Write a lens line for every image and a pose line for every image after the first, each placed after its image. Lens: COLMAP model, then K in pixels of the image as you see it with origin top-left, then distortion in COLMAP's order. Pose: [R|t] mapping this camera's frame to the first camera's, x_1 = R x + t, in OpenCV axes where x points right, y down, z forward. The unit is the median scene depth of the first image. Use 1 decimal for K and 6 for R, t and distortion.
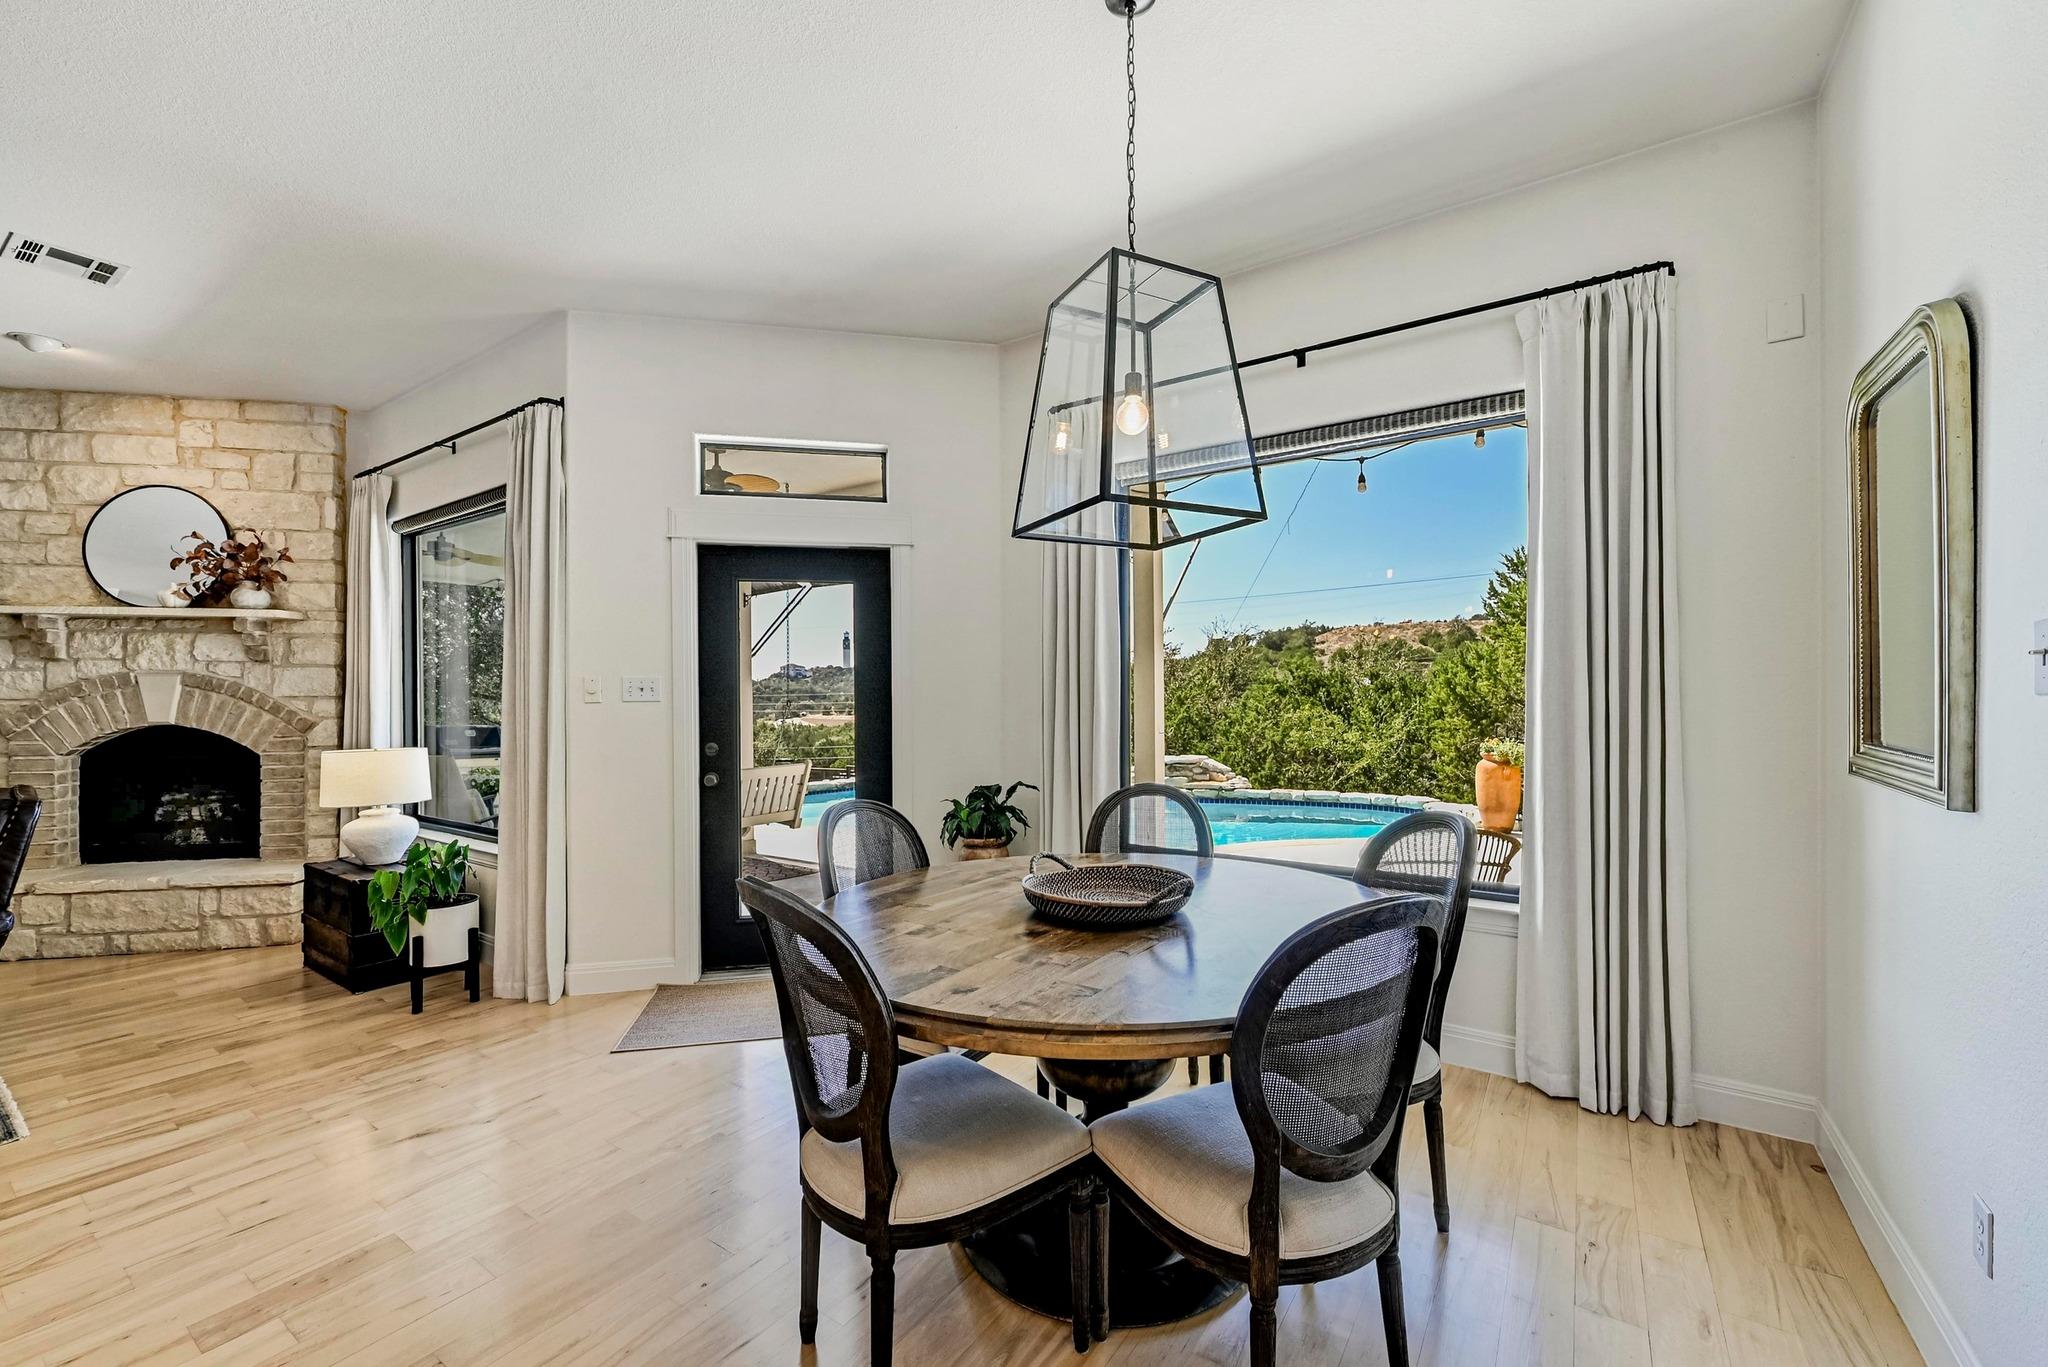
lens RADIAL K [[821.7, 0, 1045.0], [0, 821.7, 698.9], [0, 0, 1]] dist [-0.000461, -0.000718]
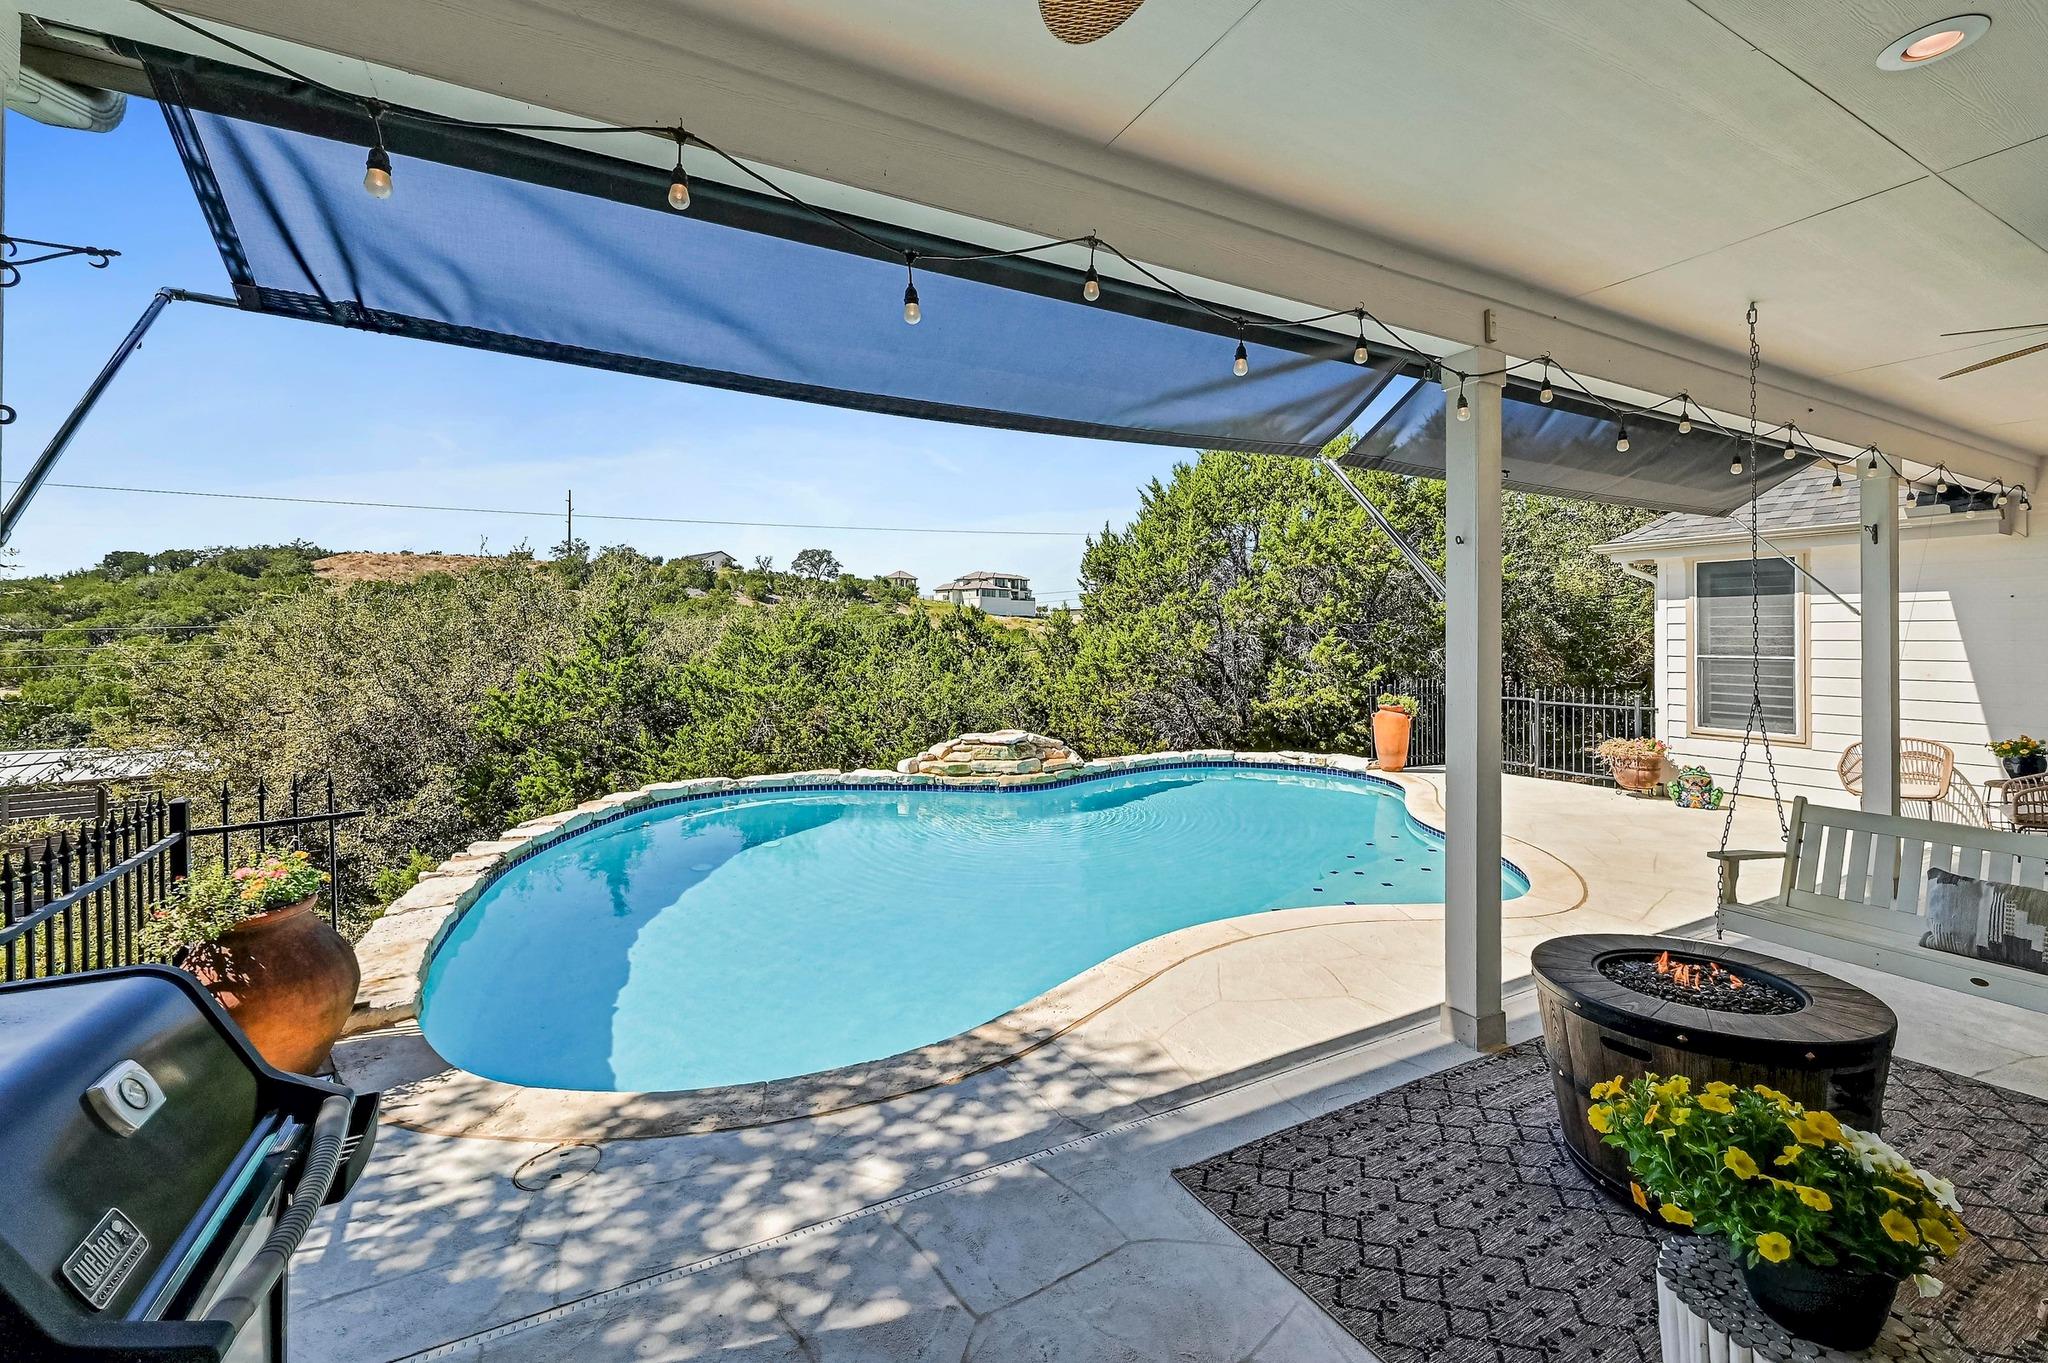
lens RADIAL K [[826.4, 0, 1037.9], [0, 826.4, 644.2], [0, 0, 1]] dist [-0.001294, -0.000538]
pose [[0.477446, 0.000284, 0.878661, -1.437031], [-0.002930, 0.999995, 0.001268, -0.048347], [-0.878656, -0.003180, 0.477445, 1.603287]]
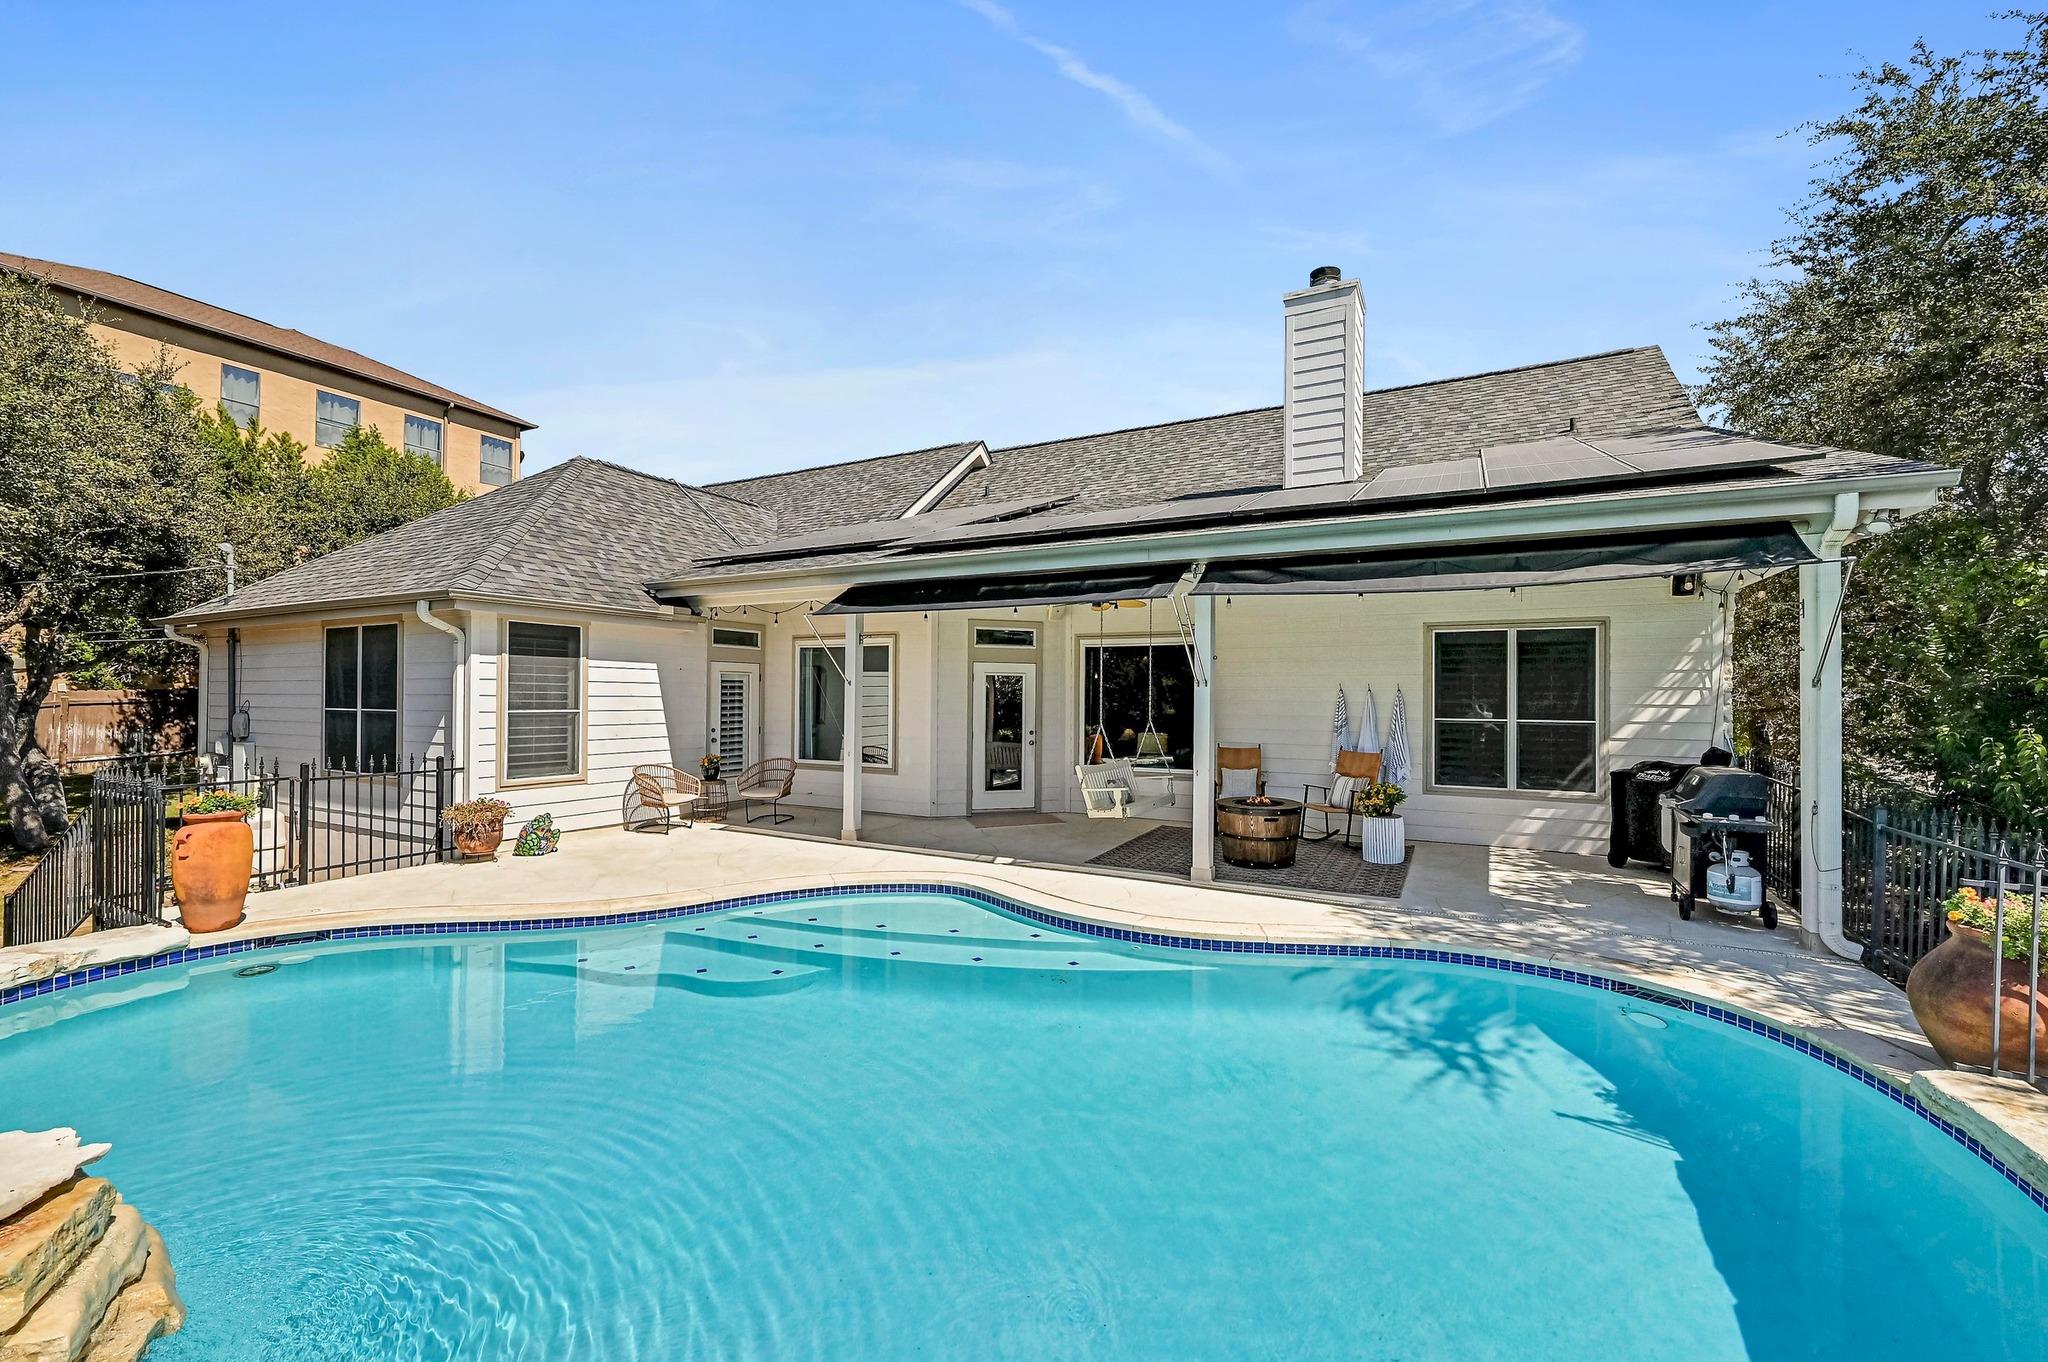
lens RADIAL K [[826.4, 0, 1024.2], [0, 826.4, 689.8], [0, 0, 1]] dist [-0.001294, -0.000538]
pose [[-0.995808, -0.002454, -0.091440, -0.090041], [-0.002023, 0.999986, -0.004799, -0.067500], [0.091451, -0.004594, -0.995799, 3.228809]]
